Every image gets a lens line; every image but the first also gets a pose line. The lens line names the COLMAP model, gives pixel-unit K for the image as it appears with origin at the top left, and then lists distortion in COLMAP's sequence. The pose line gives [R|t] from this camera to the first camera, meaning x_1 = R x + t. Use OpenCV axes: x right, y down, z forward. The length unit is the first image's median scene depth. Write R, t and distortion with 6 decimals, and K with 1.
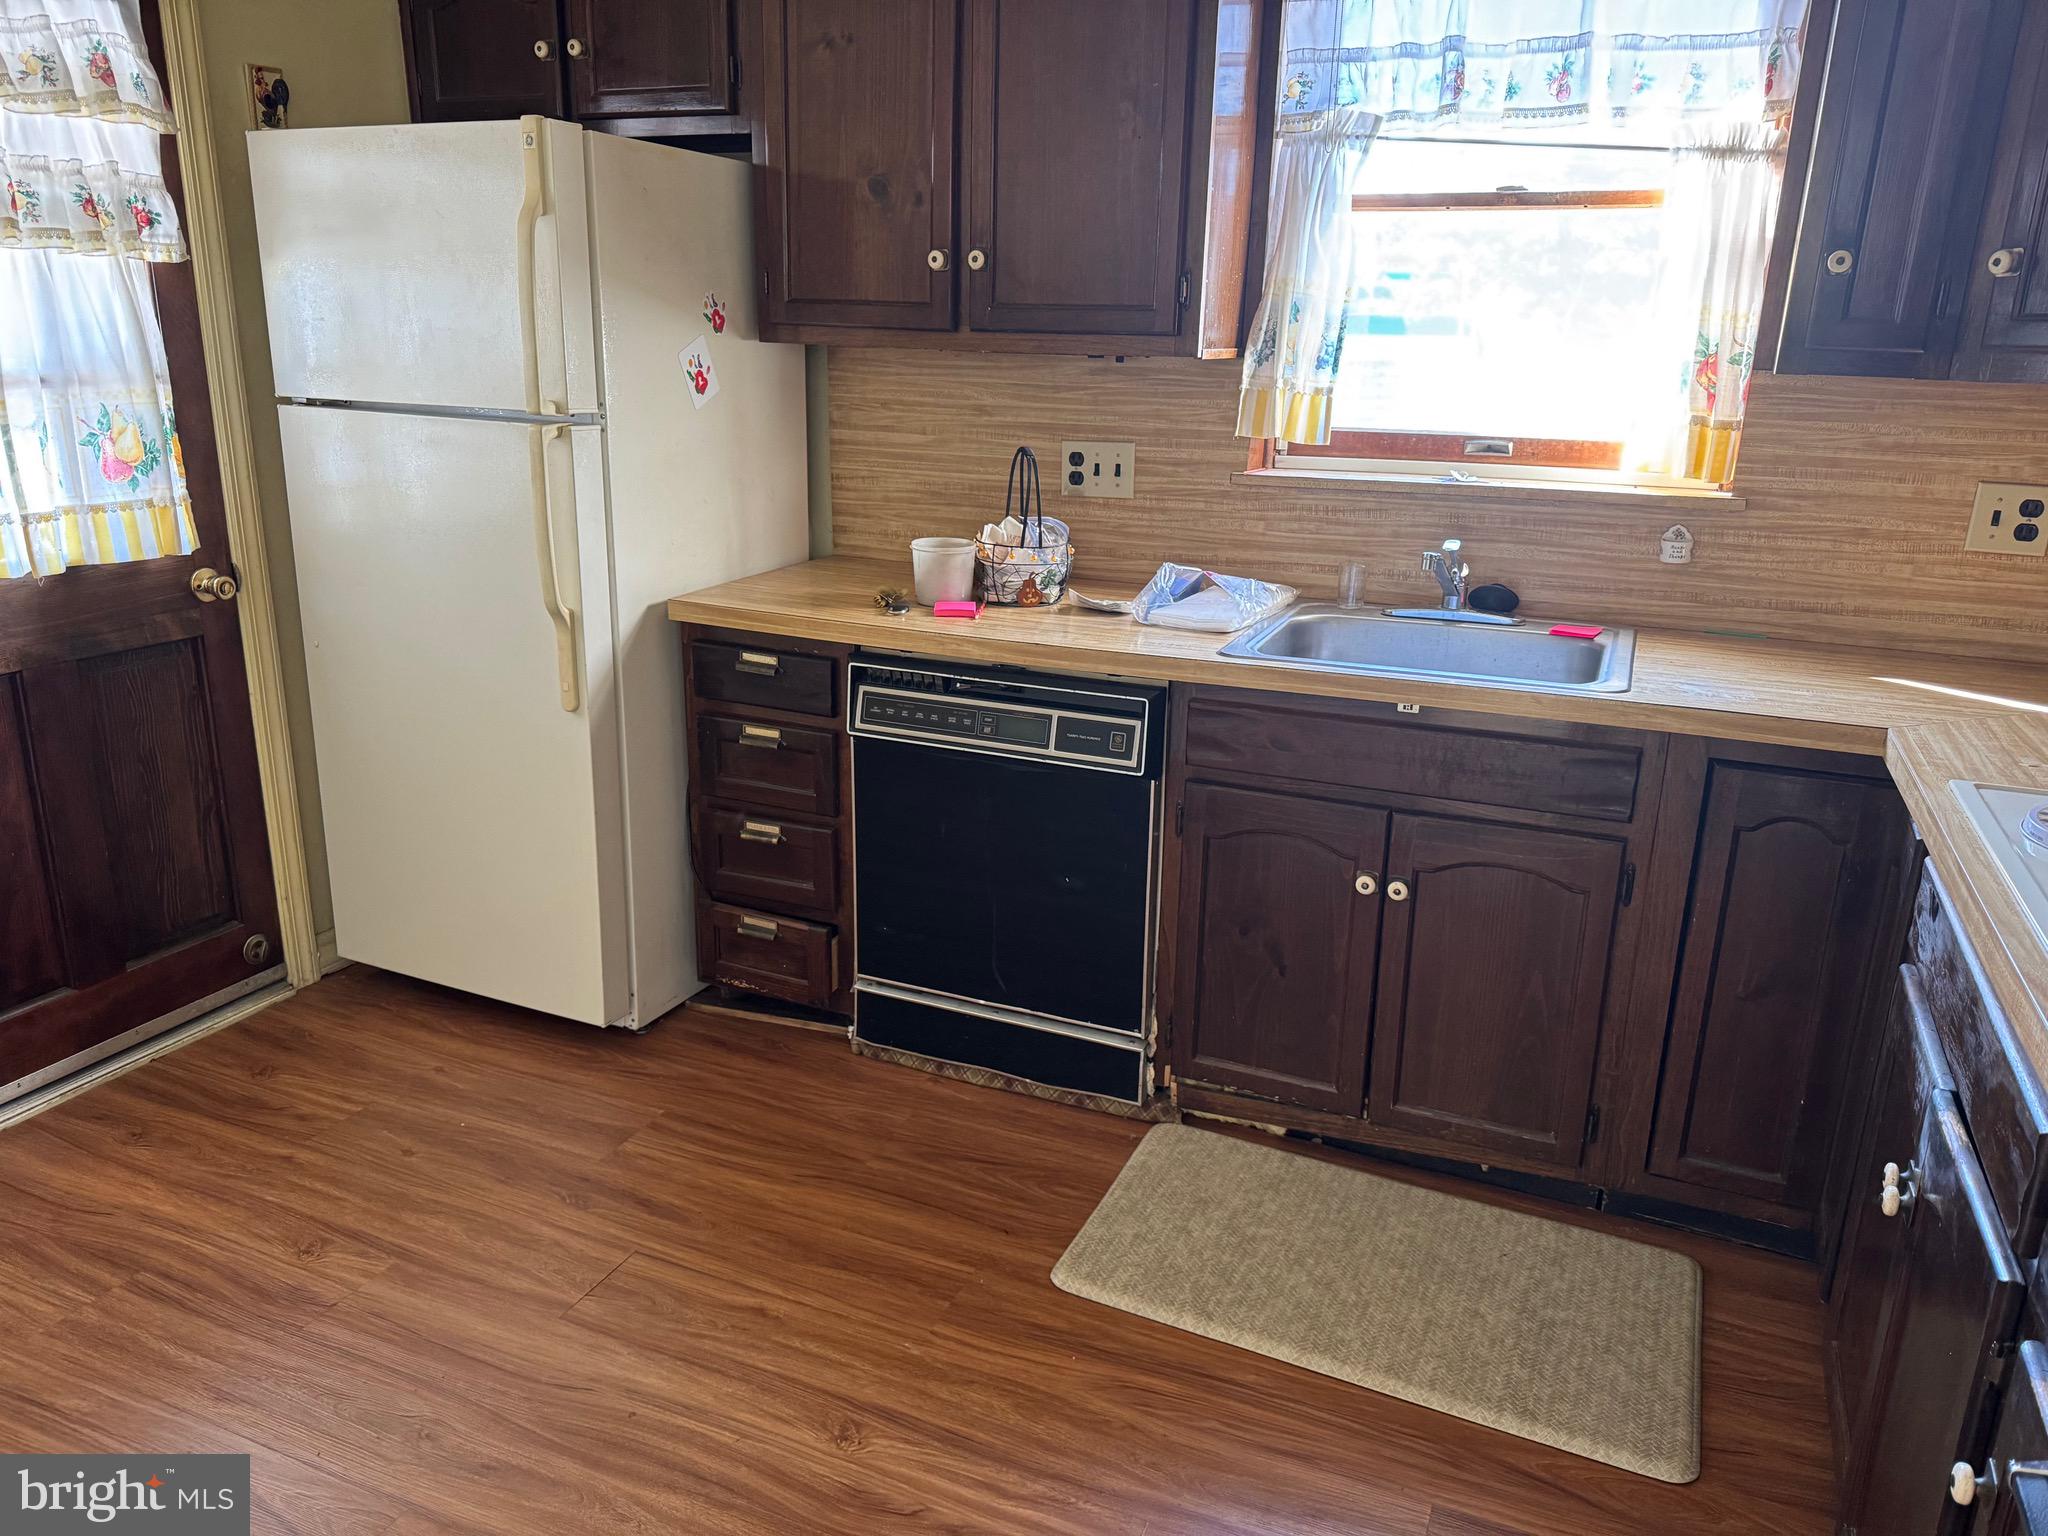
lens RADIAL K [[1451.6, 0, 1032.7], [0, 1451.6, 759.0], [0, 0, 1]] dist [0.105985, -0.136314]
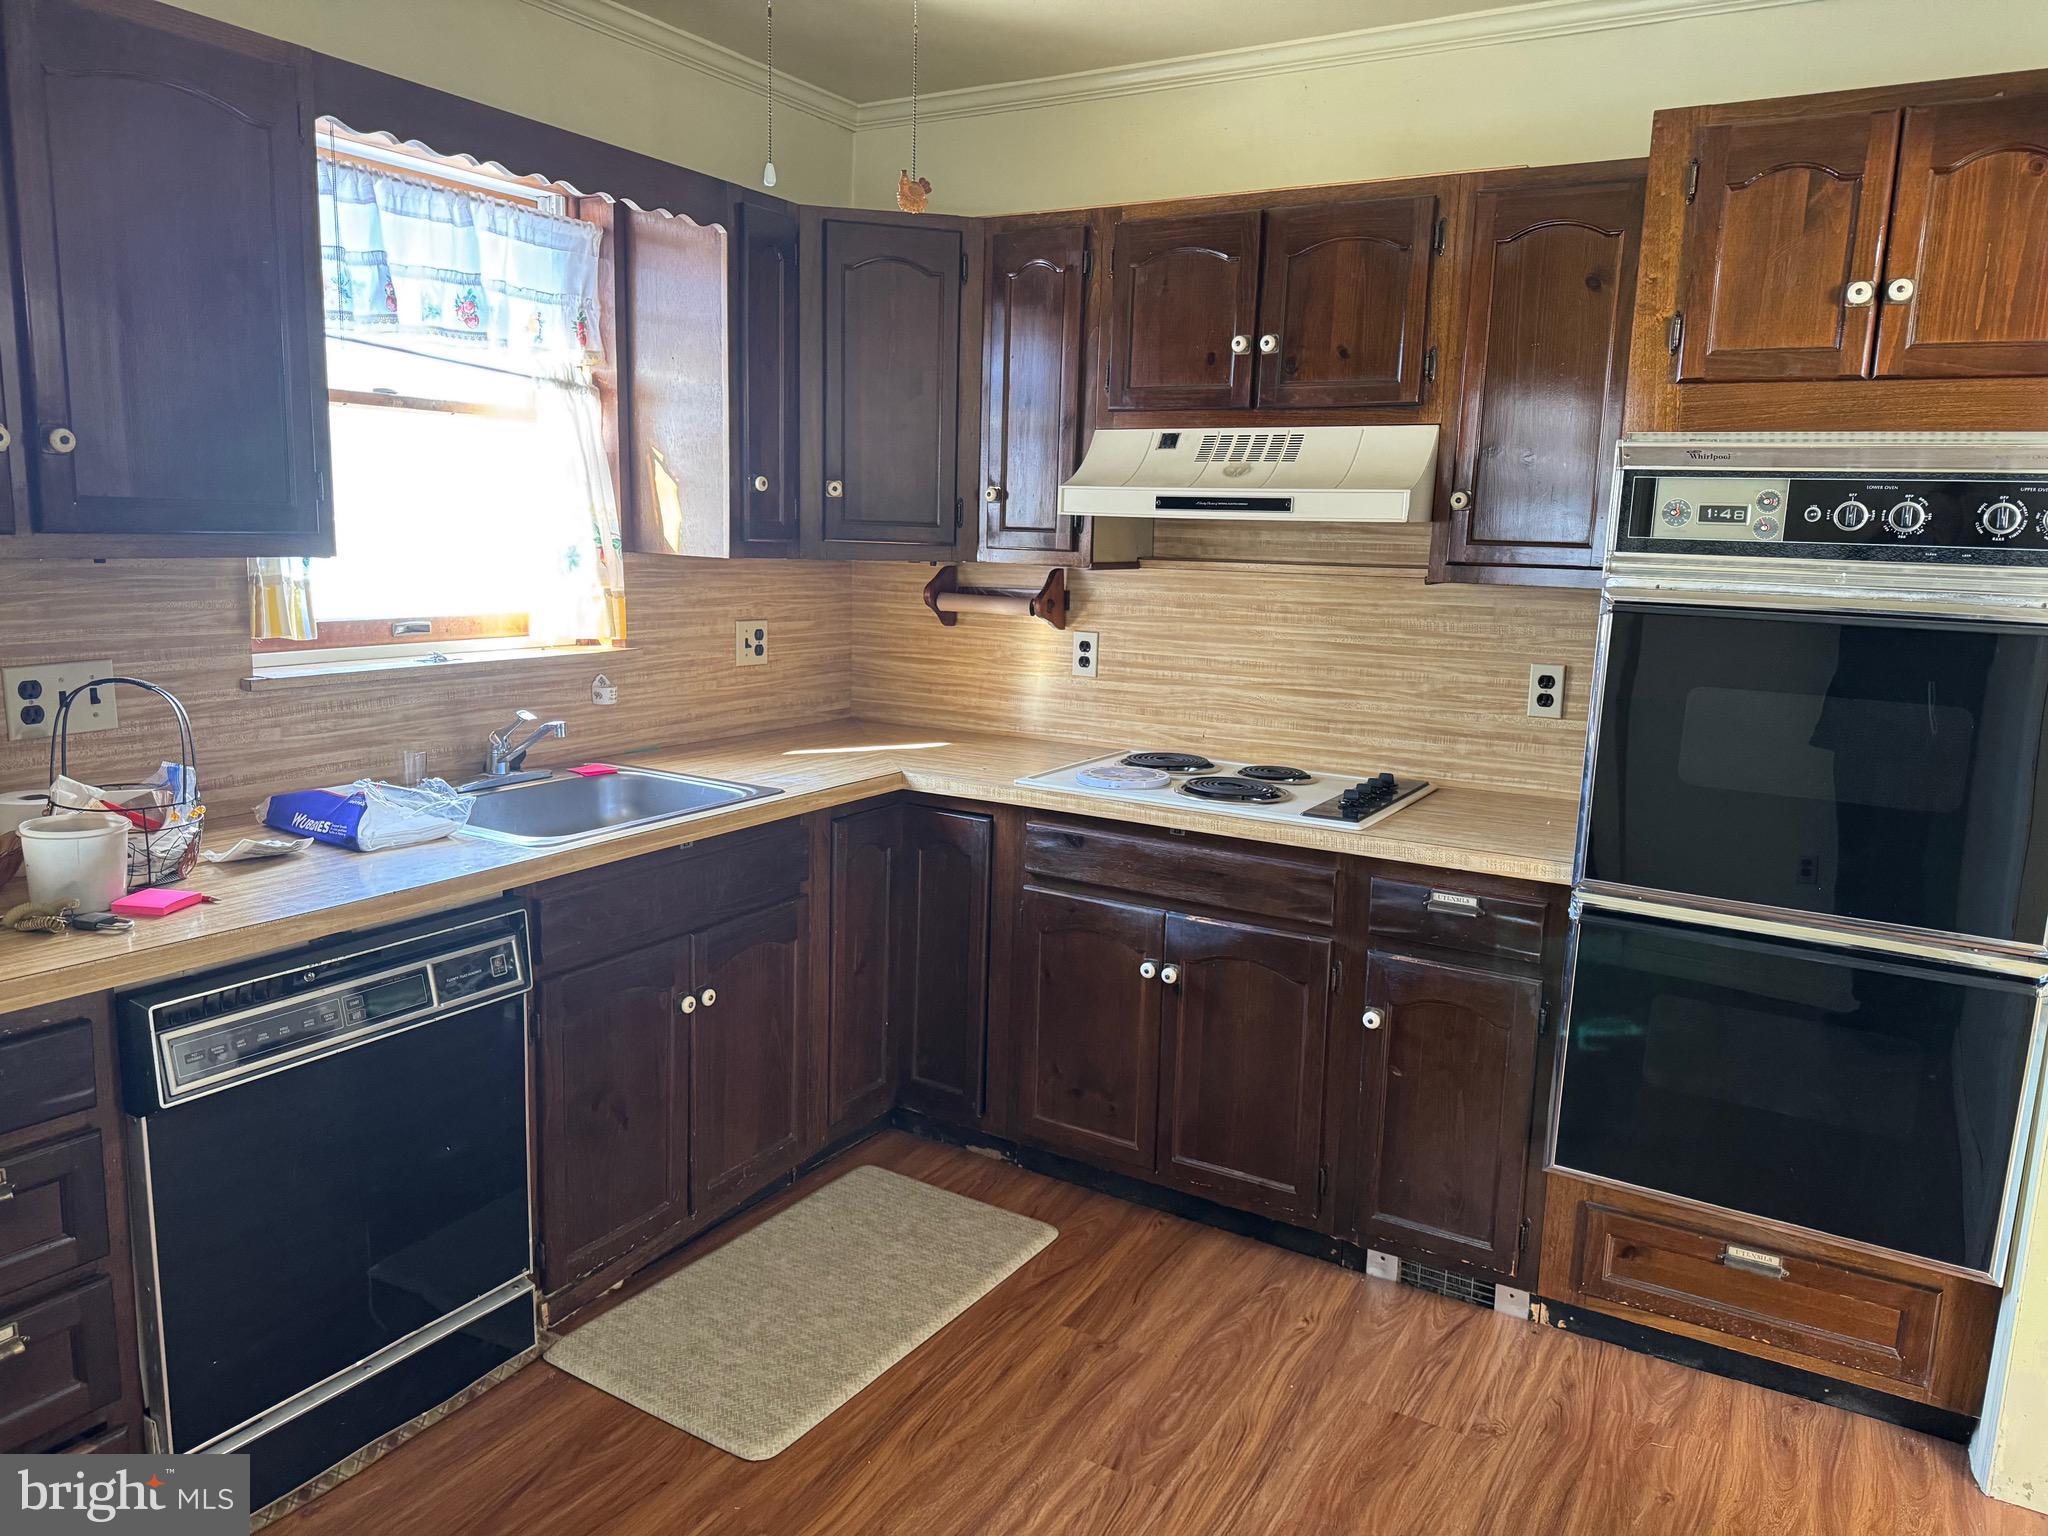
lens RADIAL K [[1451.6, 0, 1032.7], [0, 1451.6, 759.0], [0, 0, 1]] dist [0.105985, -0.136314]
pose [[0.126923, -0.178285, 0.975759, -0.742932], [0.254927, 0.956535, 0.141612, -0.173096], [-0.958594, 0.230773, 0.166856, 0.461186]]
